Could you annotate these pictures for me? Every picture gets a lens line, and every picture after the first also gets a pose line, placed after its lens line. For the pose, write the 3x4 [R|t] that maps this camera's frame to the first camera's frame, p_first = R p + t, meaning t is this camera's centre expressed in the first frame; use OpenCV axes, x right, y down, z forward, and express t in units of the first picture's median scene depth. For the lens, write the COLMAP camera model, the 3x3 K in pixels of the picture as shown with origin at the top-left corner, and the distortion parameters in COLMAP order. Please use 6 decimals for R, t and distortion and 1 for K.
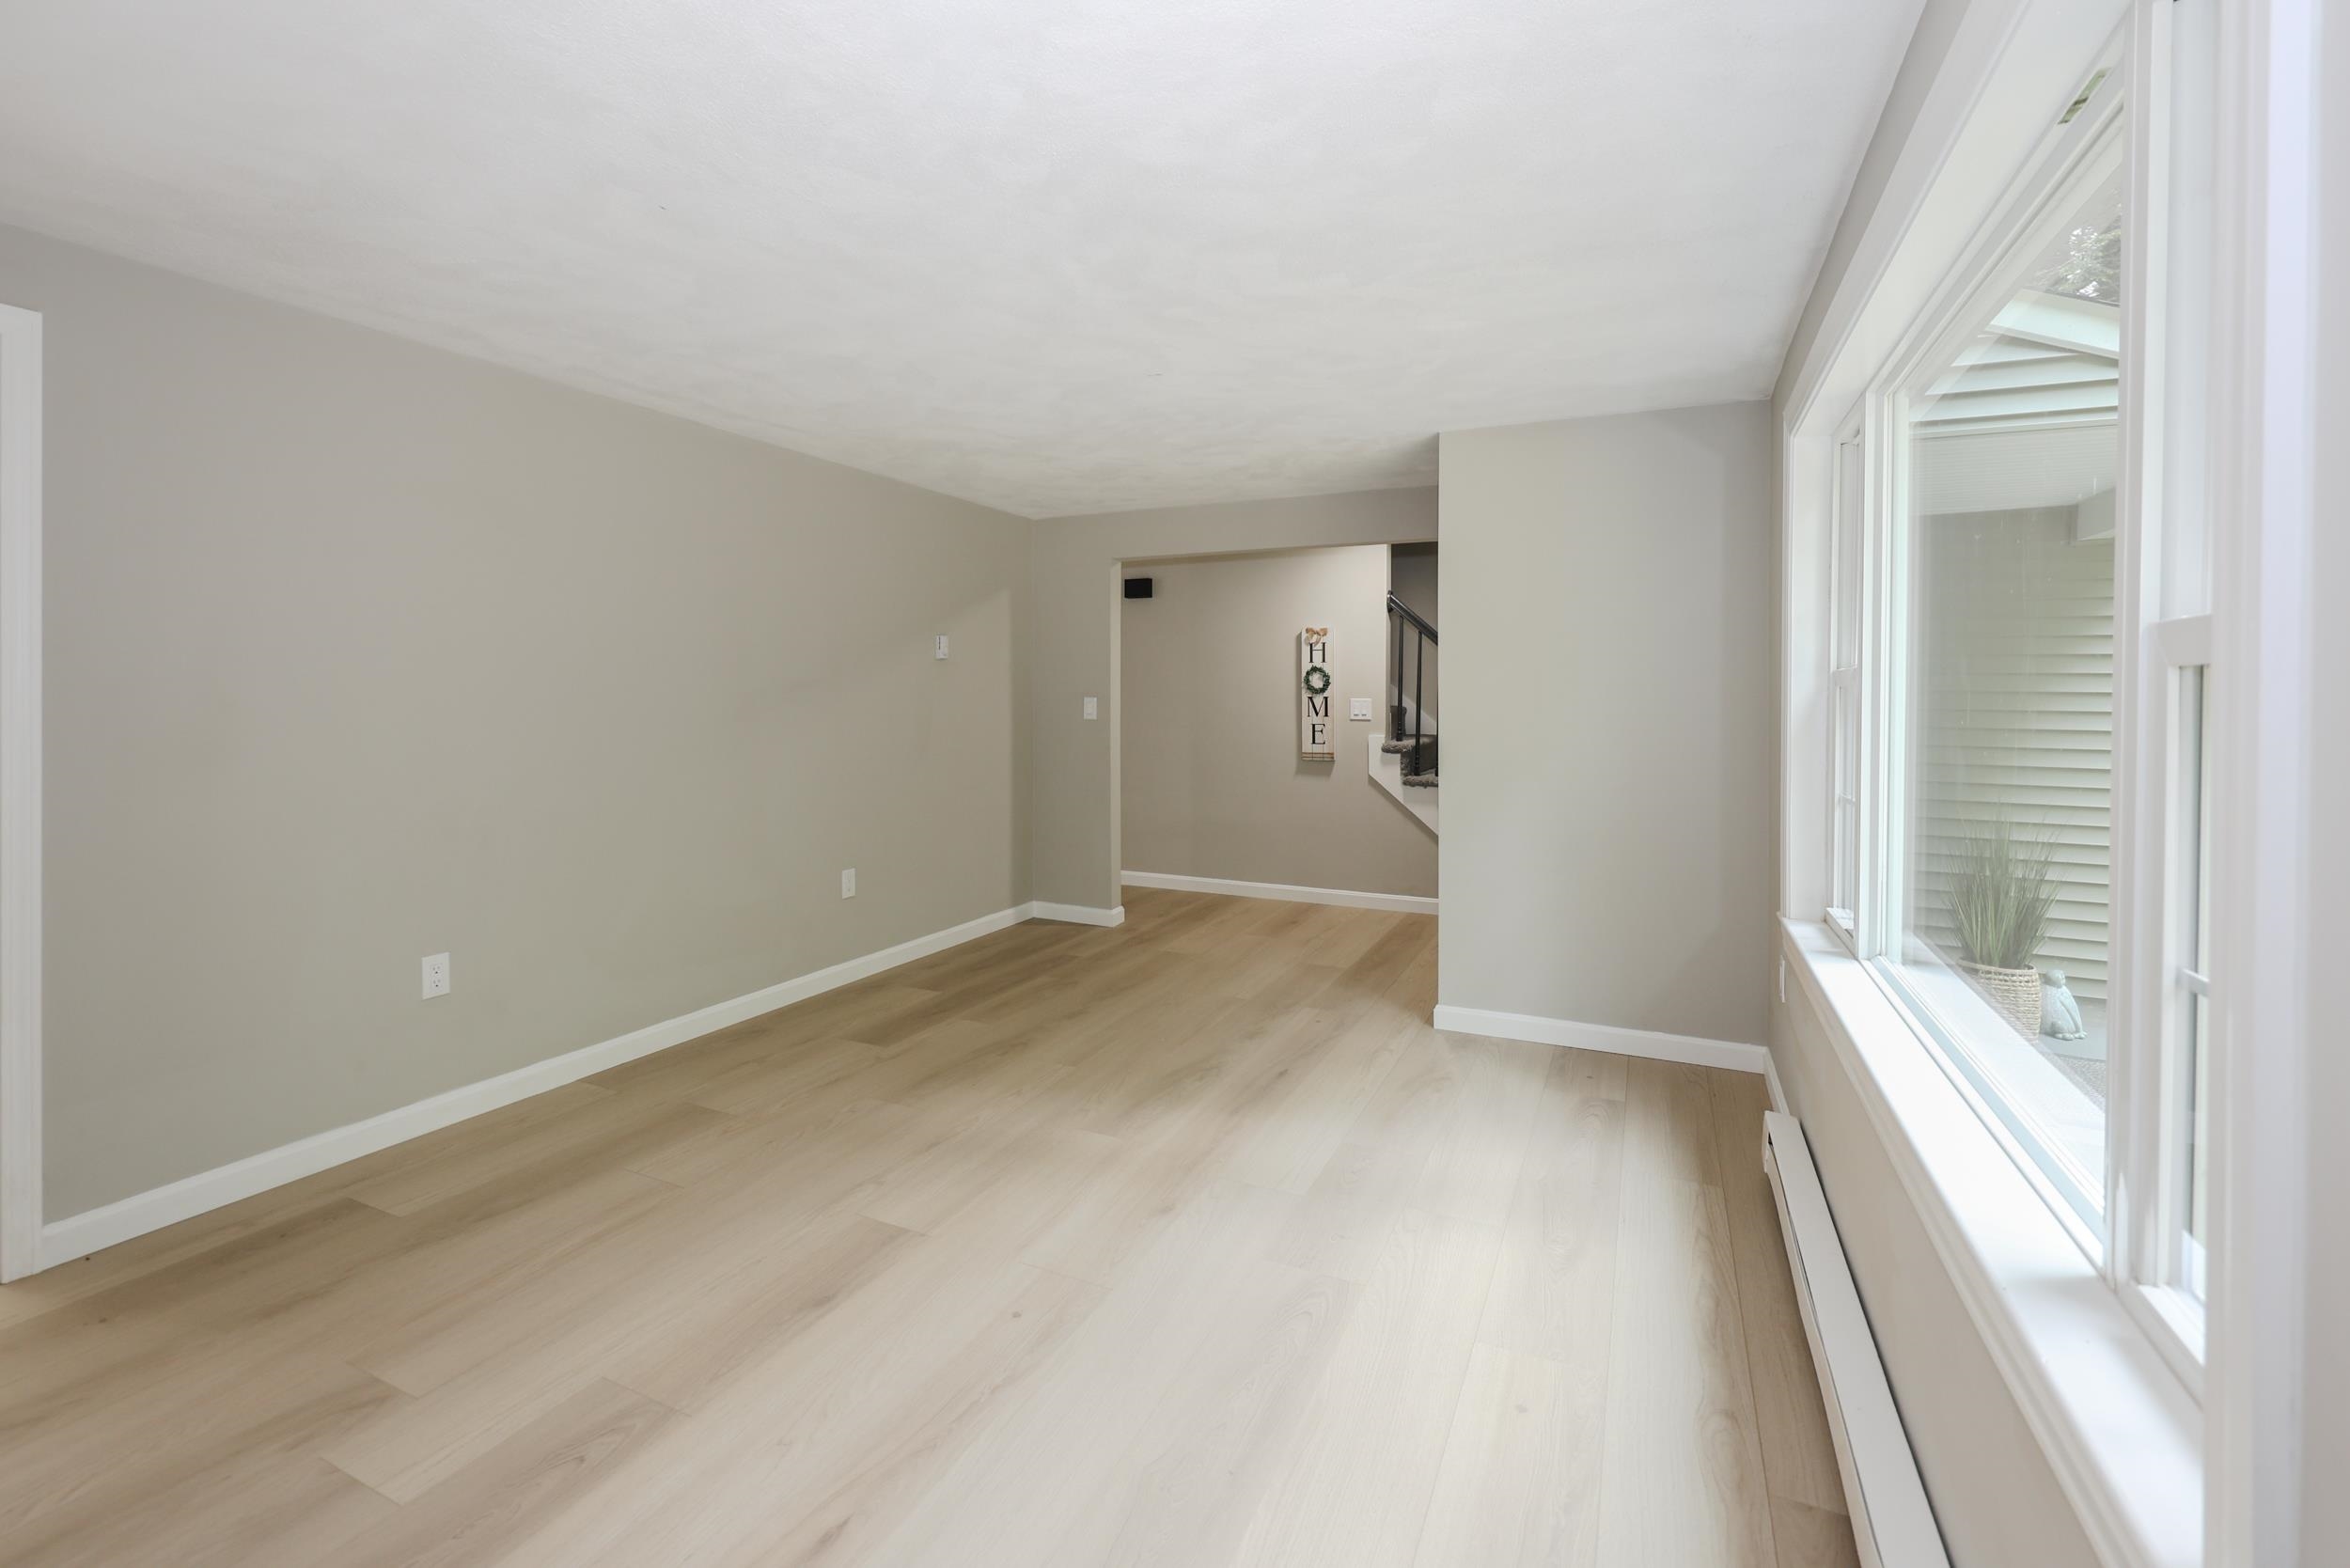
lens RADIAL K [[1056.0, 0, 1102.2], [0, 1056.0, 703.8], [0, 0, 1]] dist [-0.002114, -0.000212]
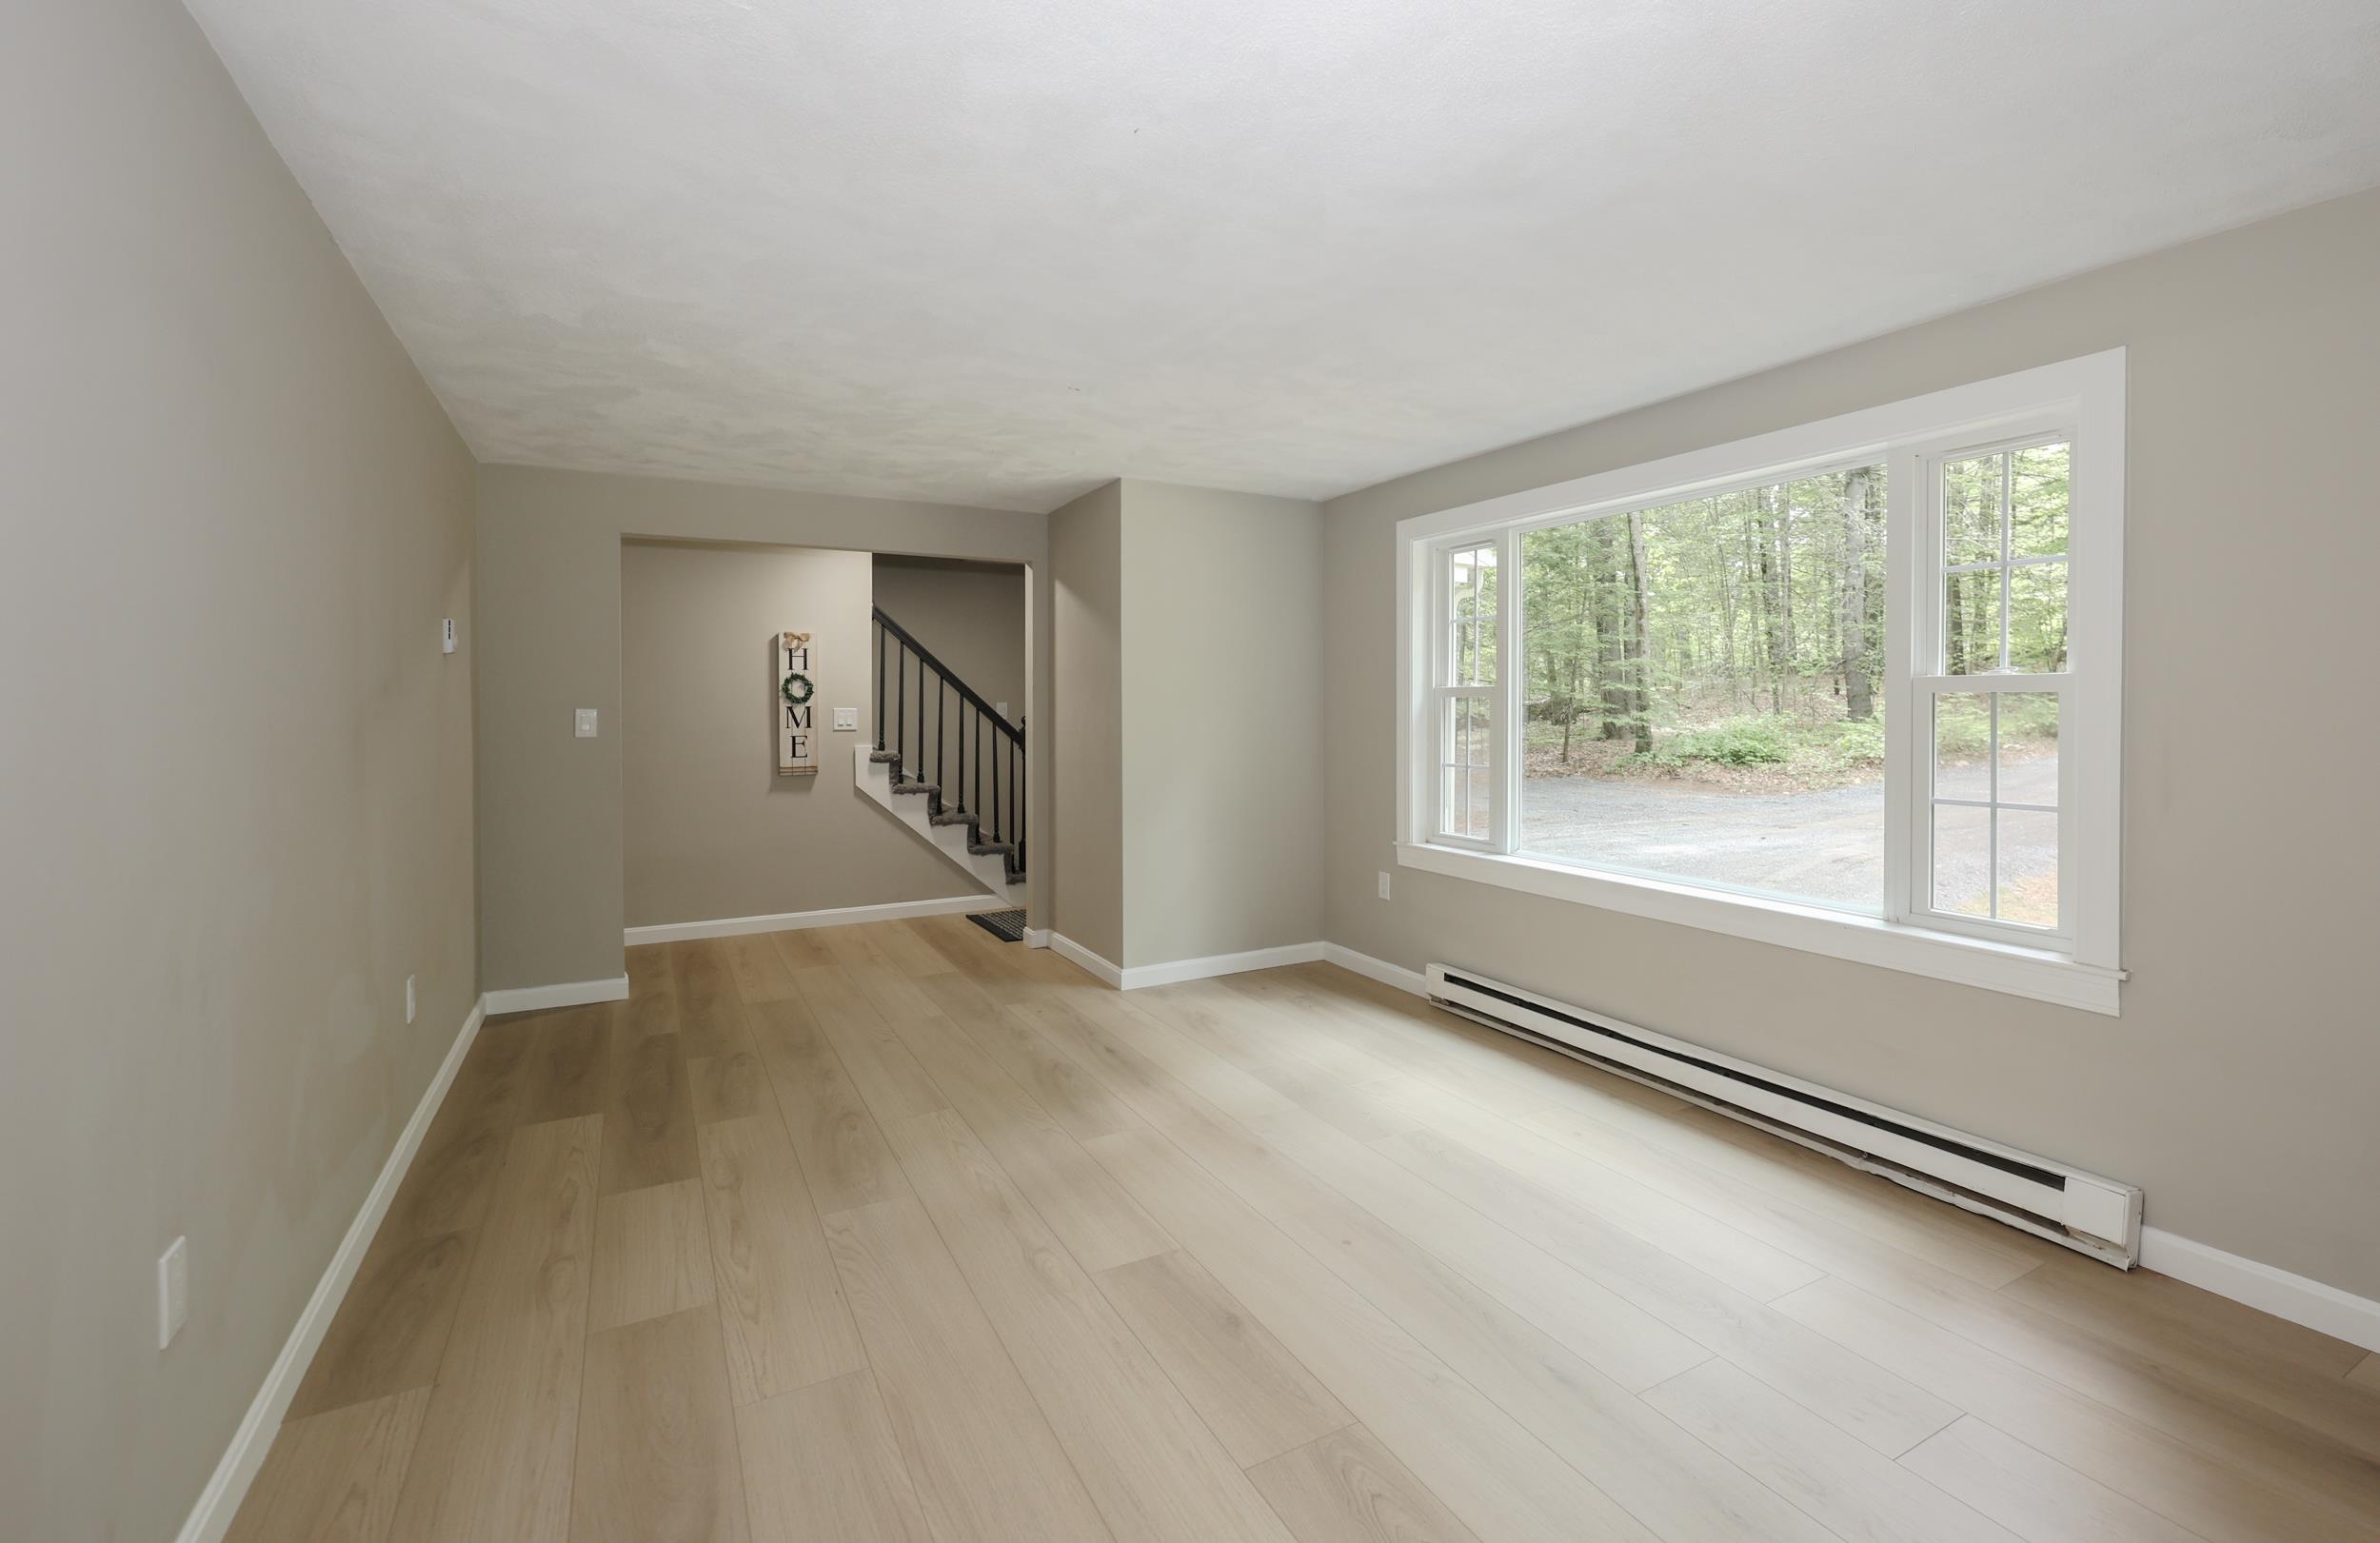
lens RADIAL K [[1069.2, 0, 1261.4], [0, 1069.2, 717.8], [0, 0, 1]] dist [0.003694, -0.000571]
pose [[0.531828, -0.013566, 0.846744, -0.390508], [0.011299, 0.999896, 0.008923, -0.000645], [-0.846777, 0.004821, 0.531926, 0.161441]]
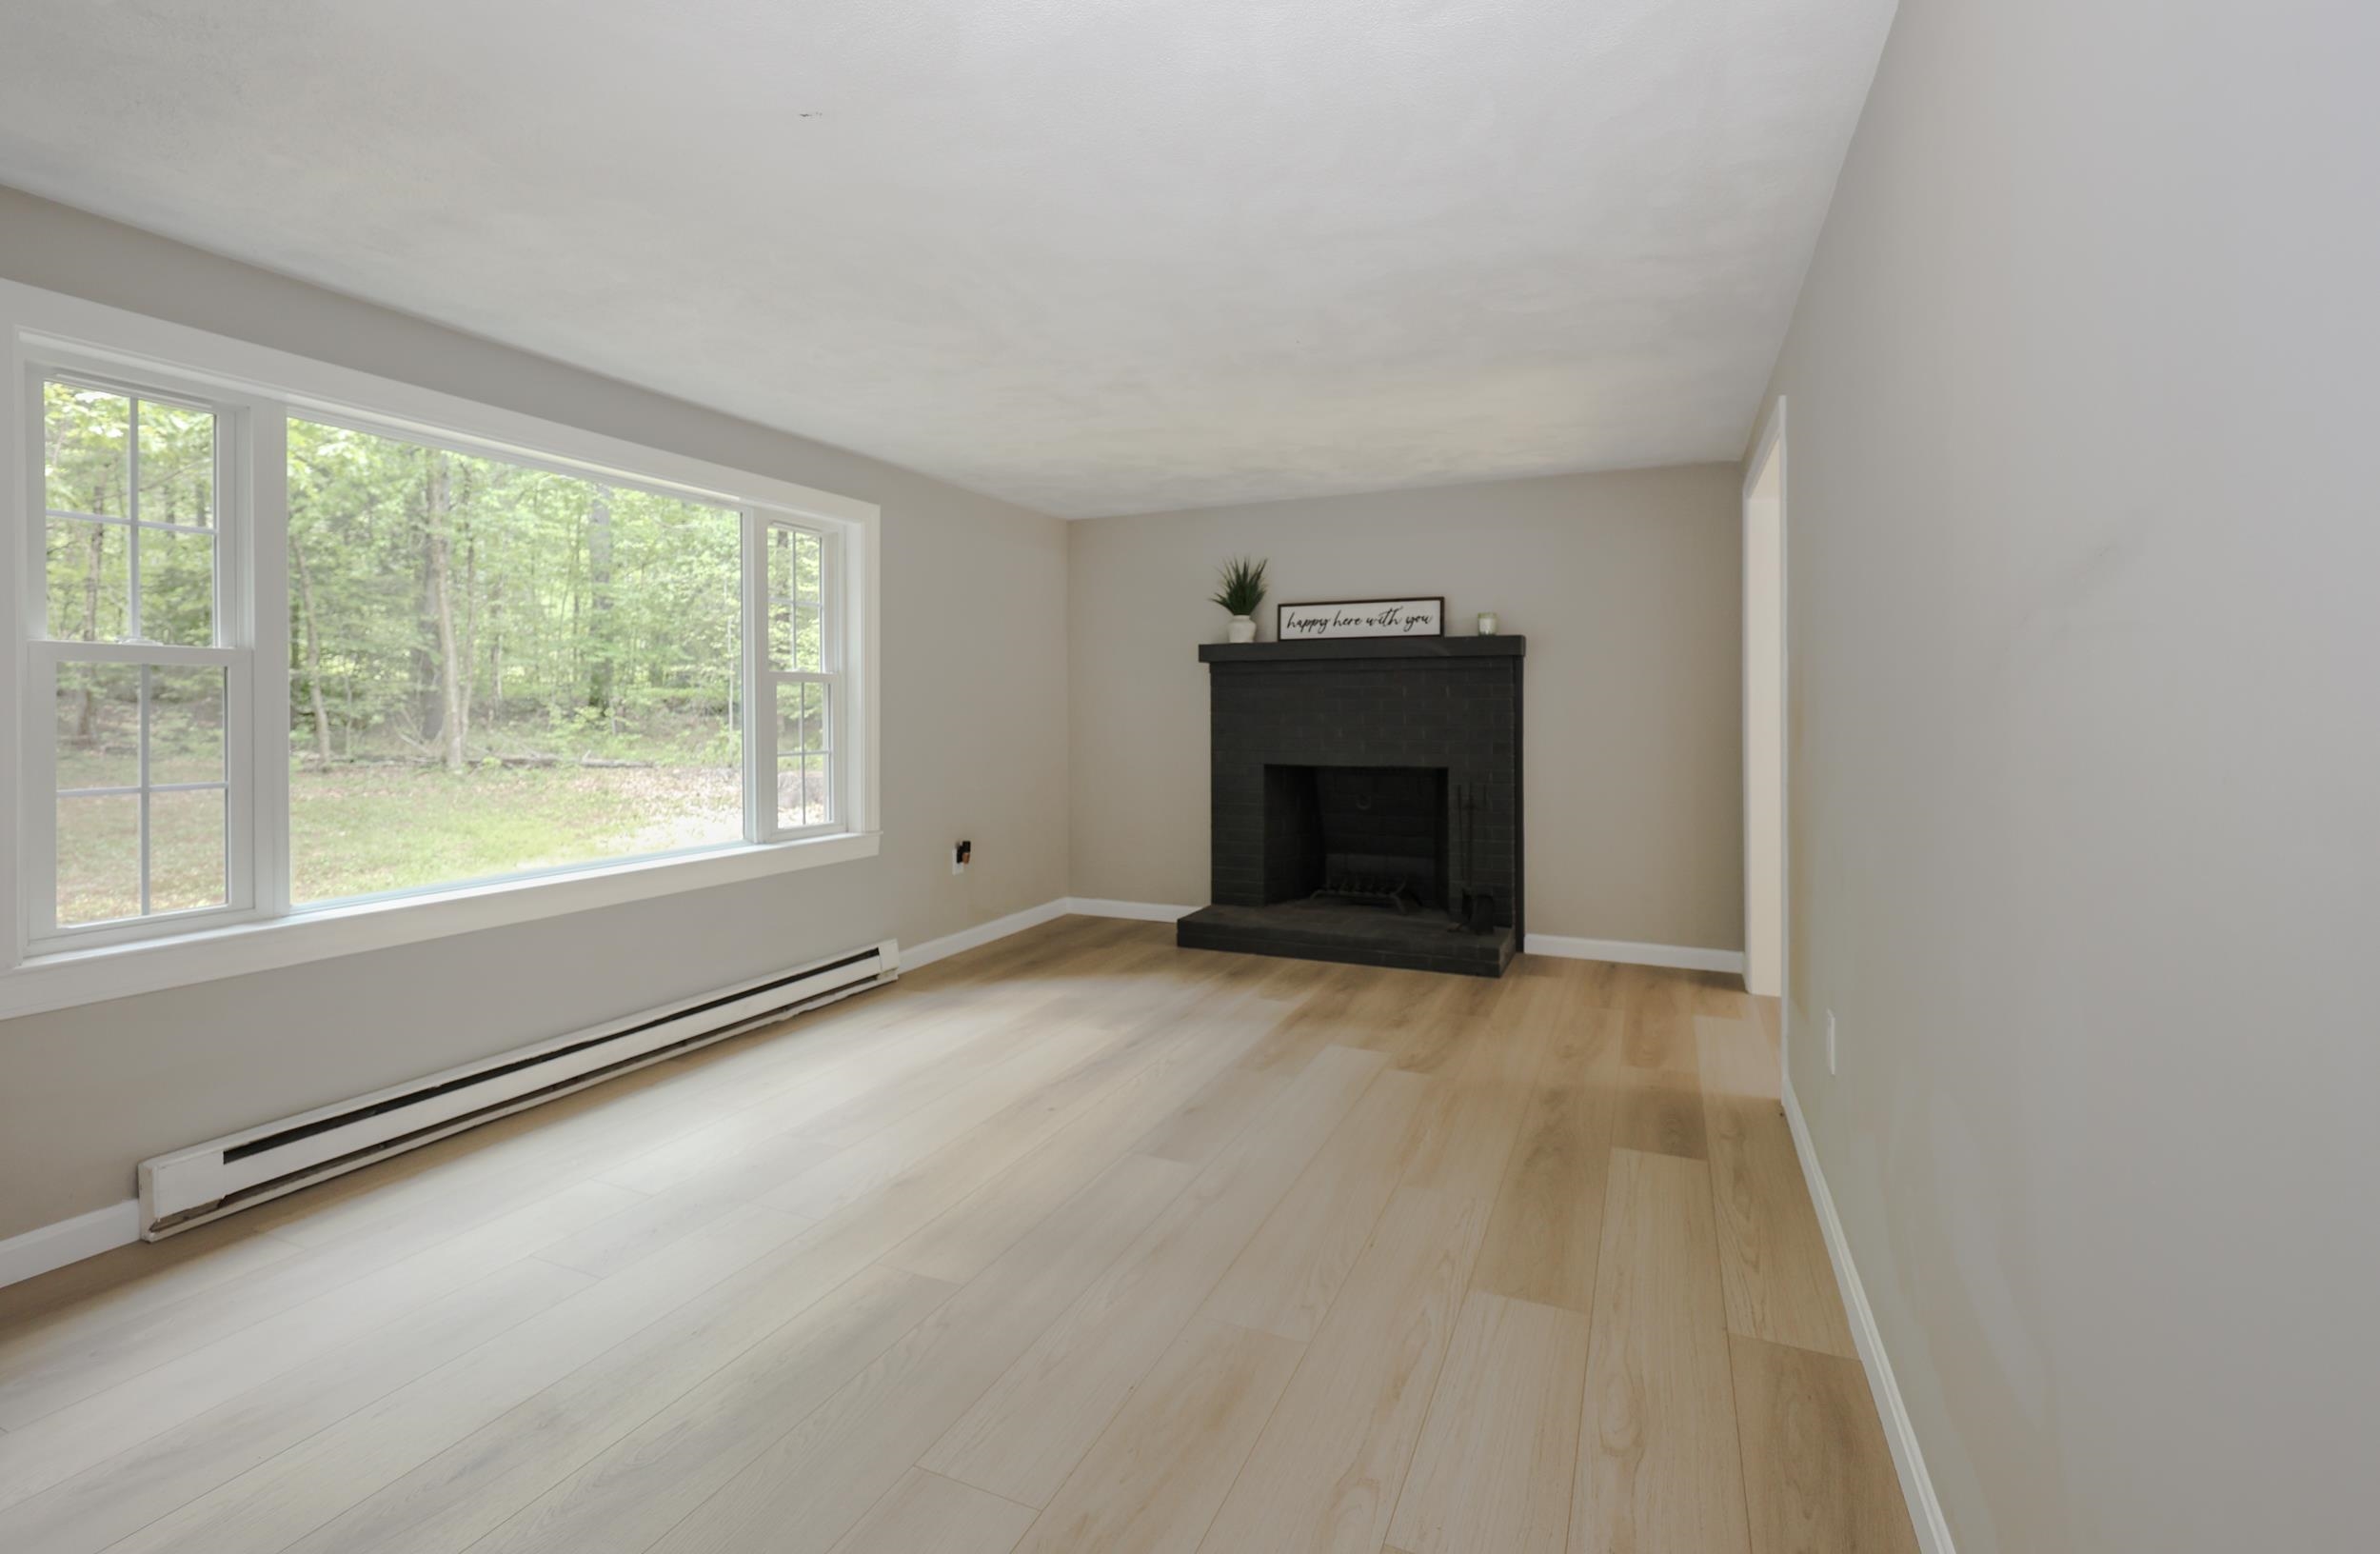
lens RADIAL K [[1027.8, 0, 1207.9], [0, 1027.8, 705.9], [0, 0, 1]] dist [-0.004994, 0.000070]
pose [[-0.997632, 0.002295, -0.068744, -0.070059], [0.001927, 0.999983, 0.005414, 0.007354], [0.068756, 0.005269, -0.997620, 0.851754]]
